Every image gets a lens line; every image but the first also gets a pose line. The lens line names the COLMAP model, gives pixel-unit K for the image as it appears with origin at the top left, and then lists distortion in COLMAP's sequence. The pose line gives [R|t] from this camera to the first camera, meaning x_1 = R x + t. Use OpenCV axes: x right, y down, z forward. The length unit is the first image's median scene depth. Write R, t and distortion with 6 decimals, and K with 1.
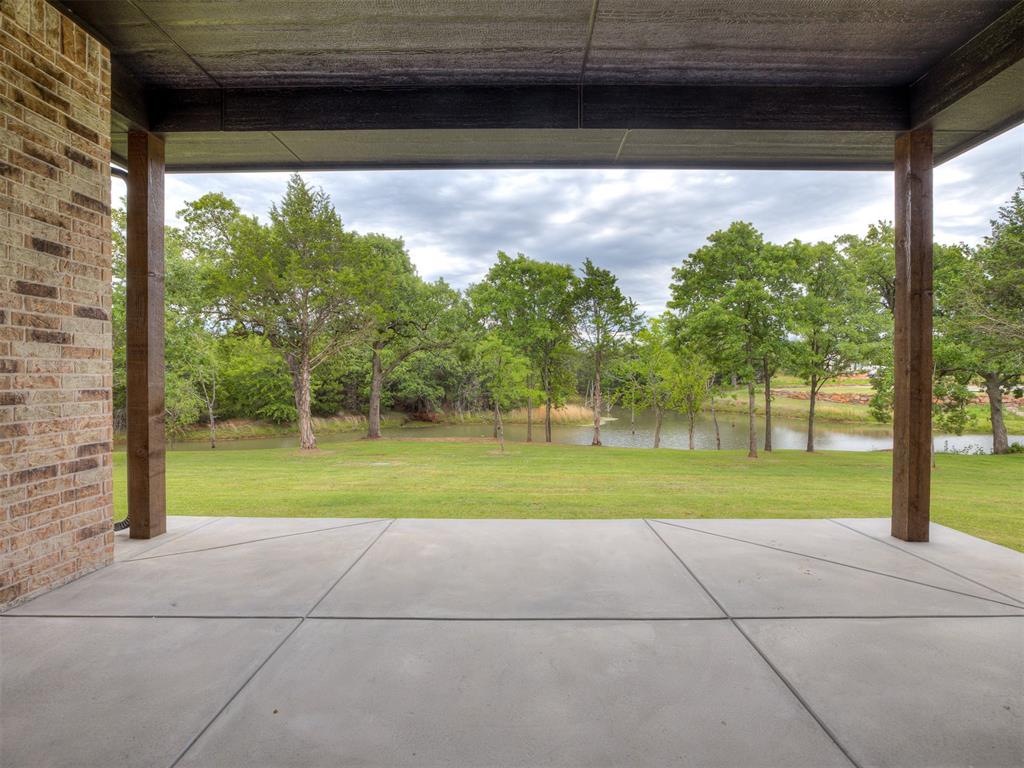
lens RADIAL K [[524.7, 0, 514.4], [0, 524.7, 378.4], [0, 0, 1]] dist [-0.006238, 0.001716]
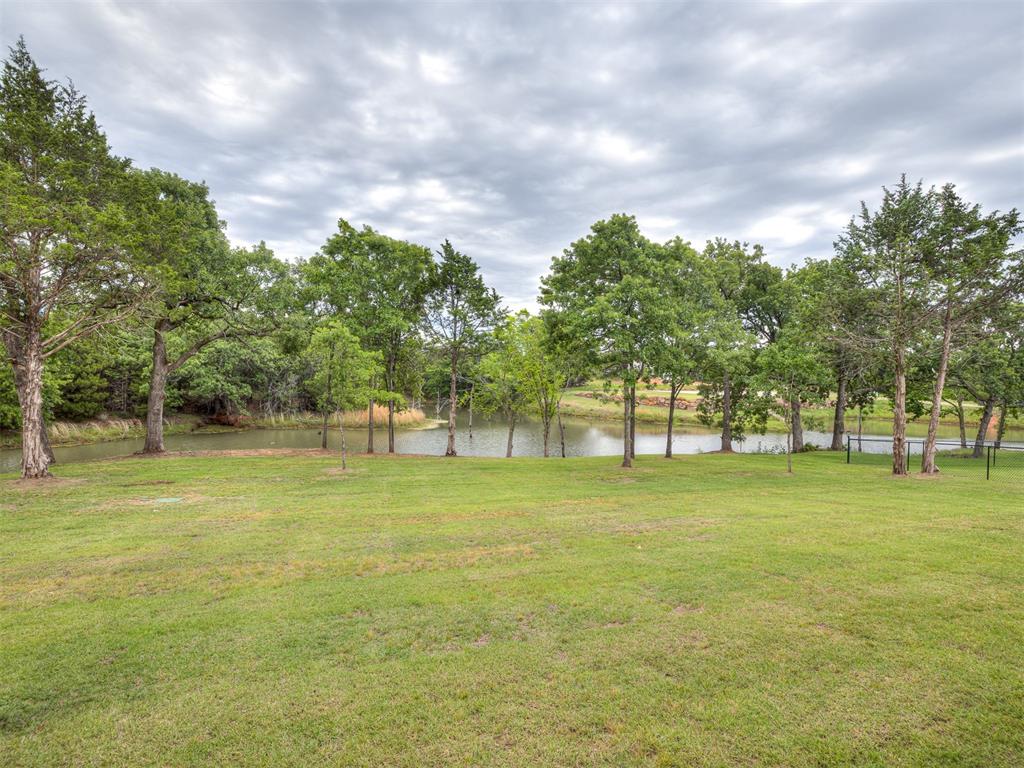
lens RADIAL K [[524.7, 0, 514.4], [0, 524.7, 378.4], [0, 0, 1]] dist [-0.006238, 0.001716]
pose [[0.941701, 0.022515, 0.335696, -0.040857], [-0.022586, 0.999738, -0.003694, -0.000010], [-0.335691, -0.004103, 0.941963, 0.142821]]
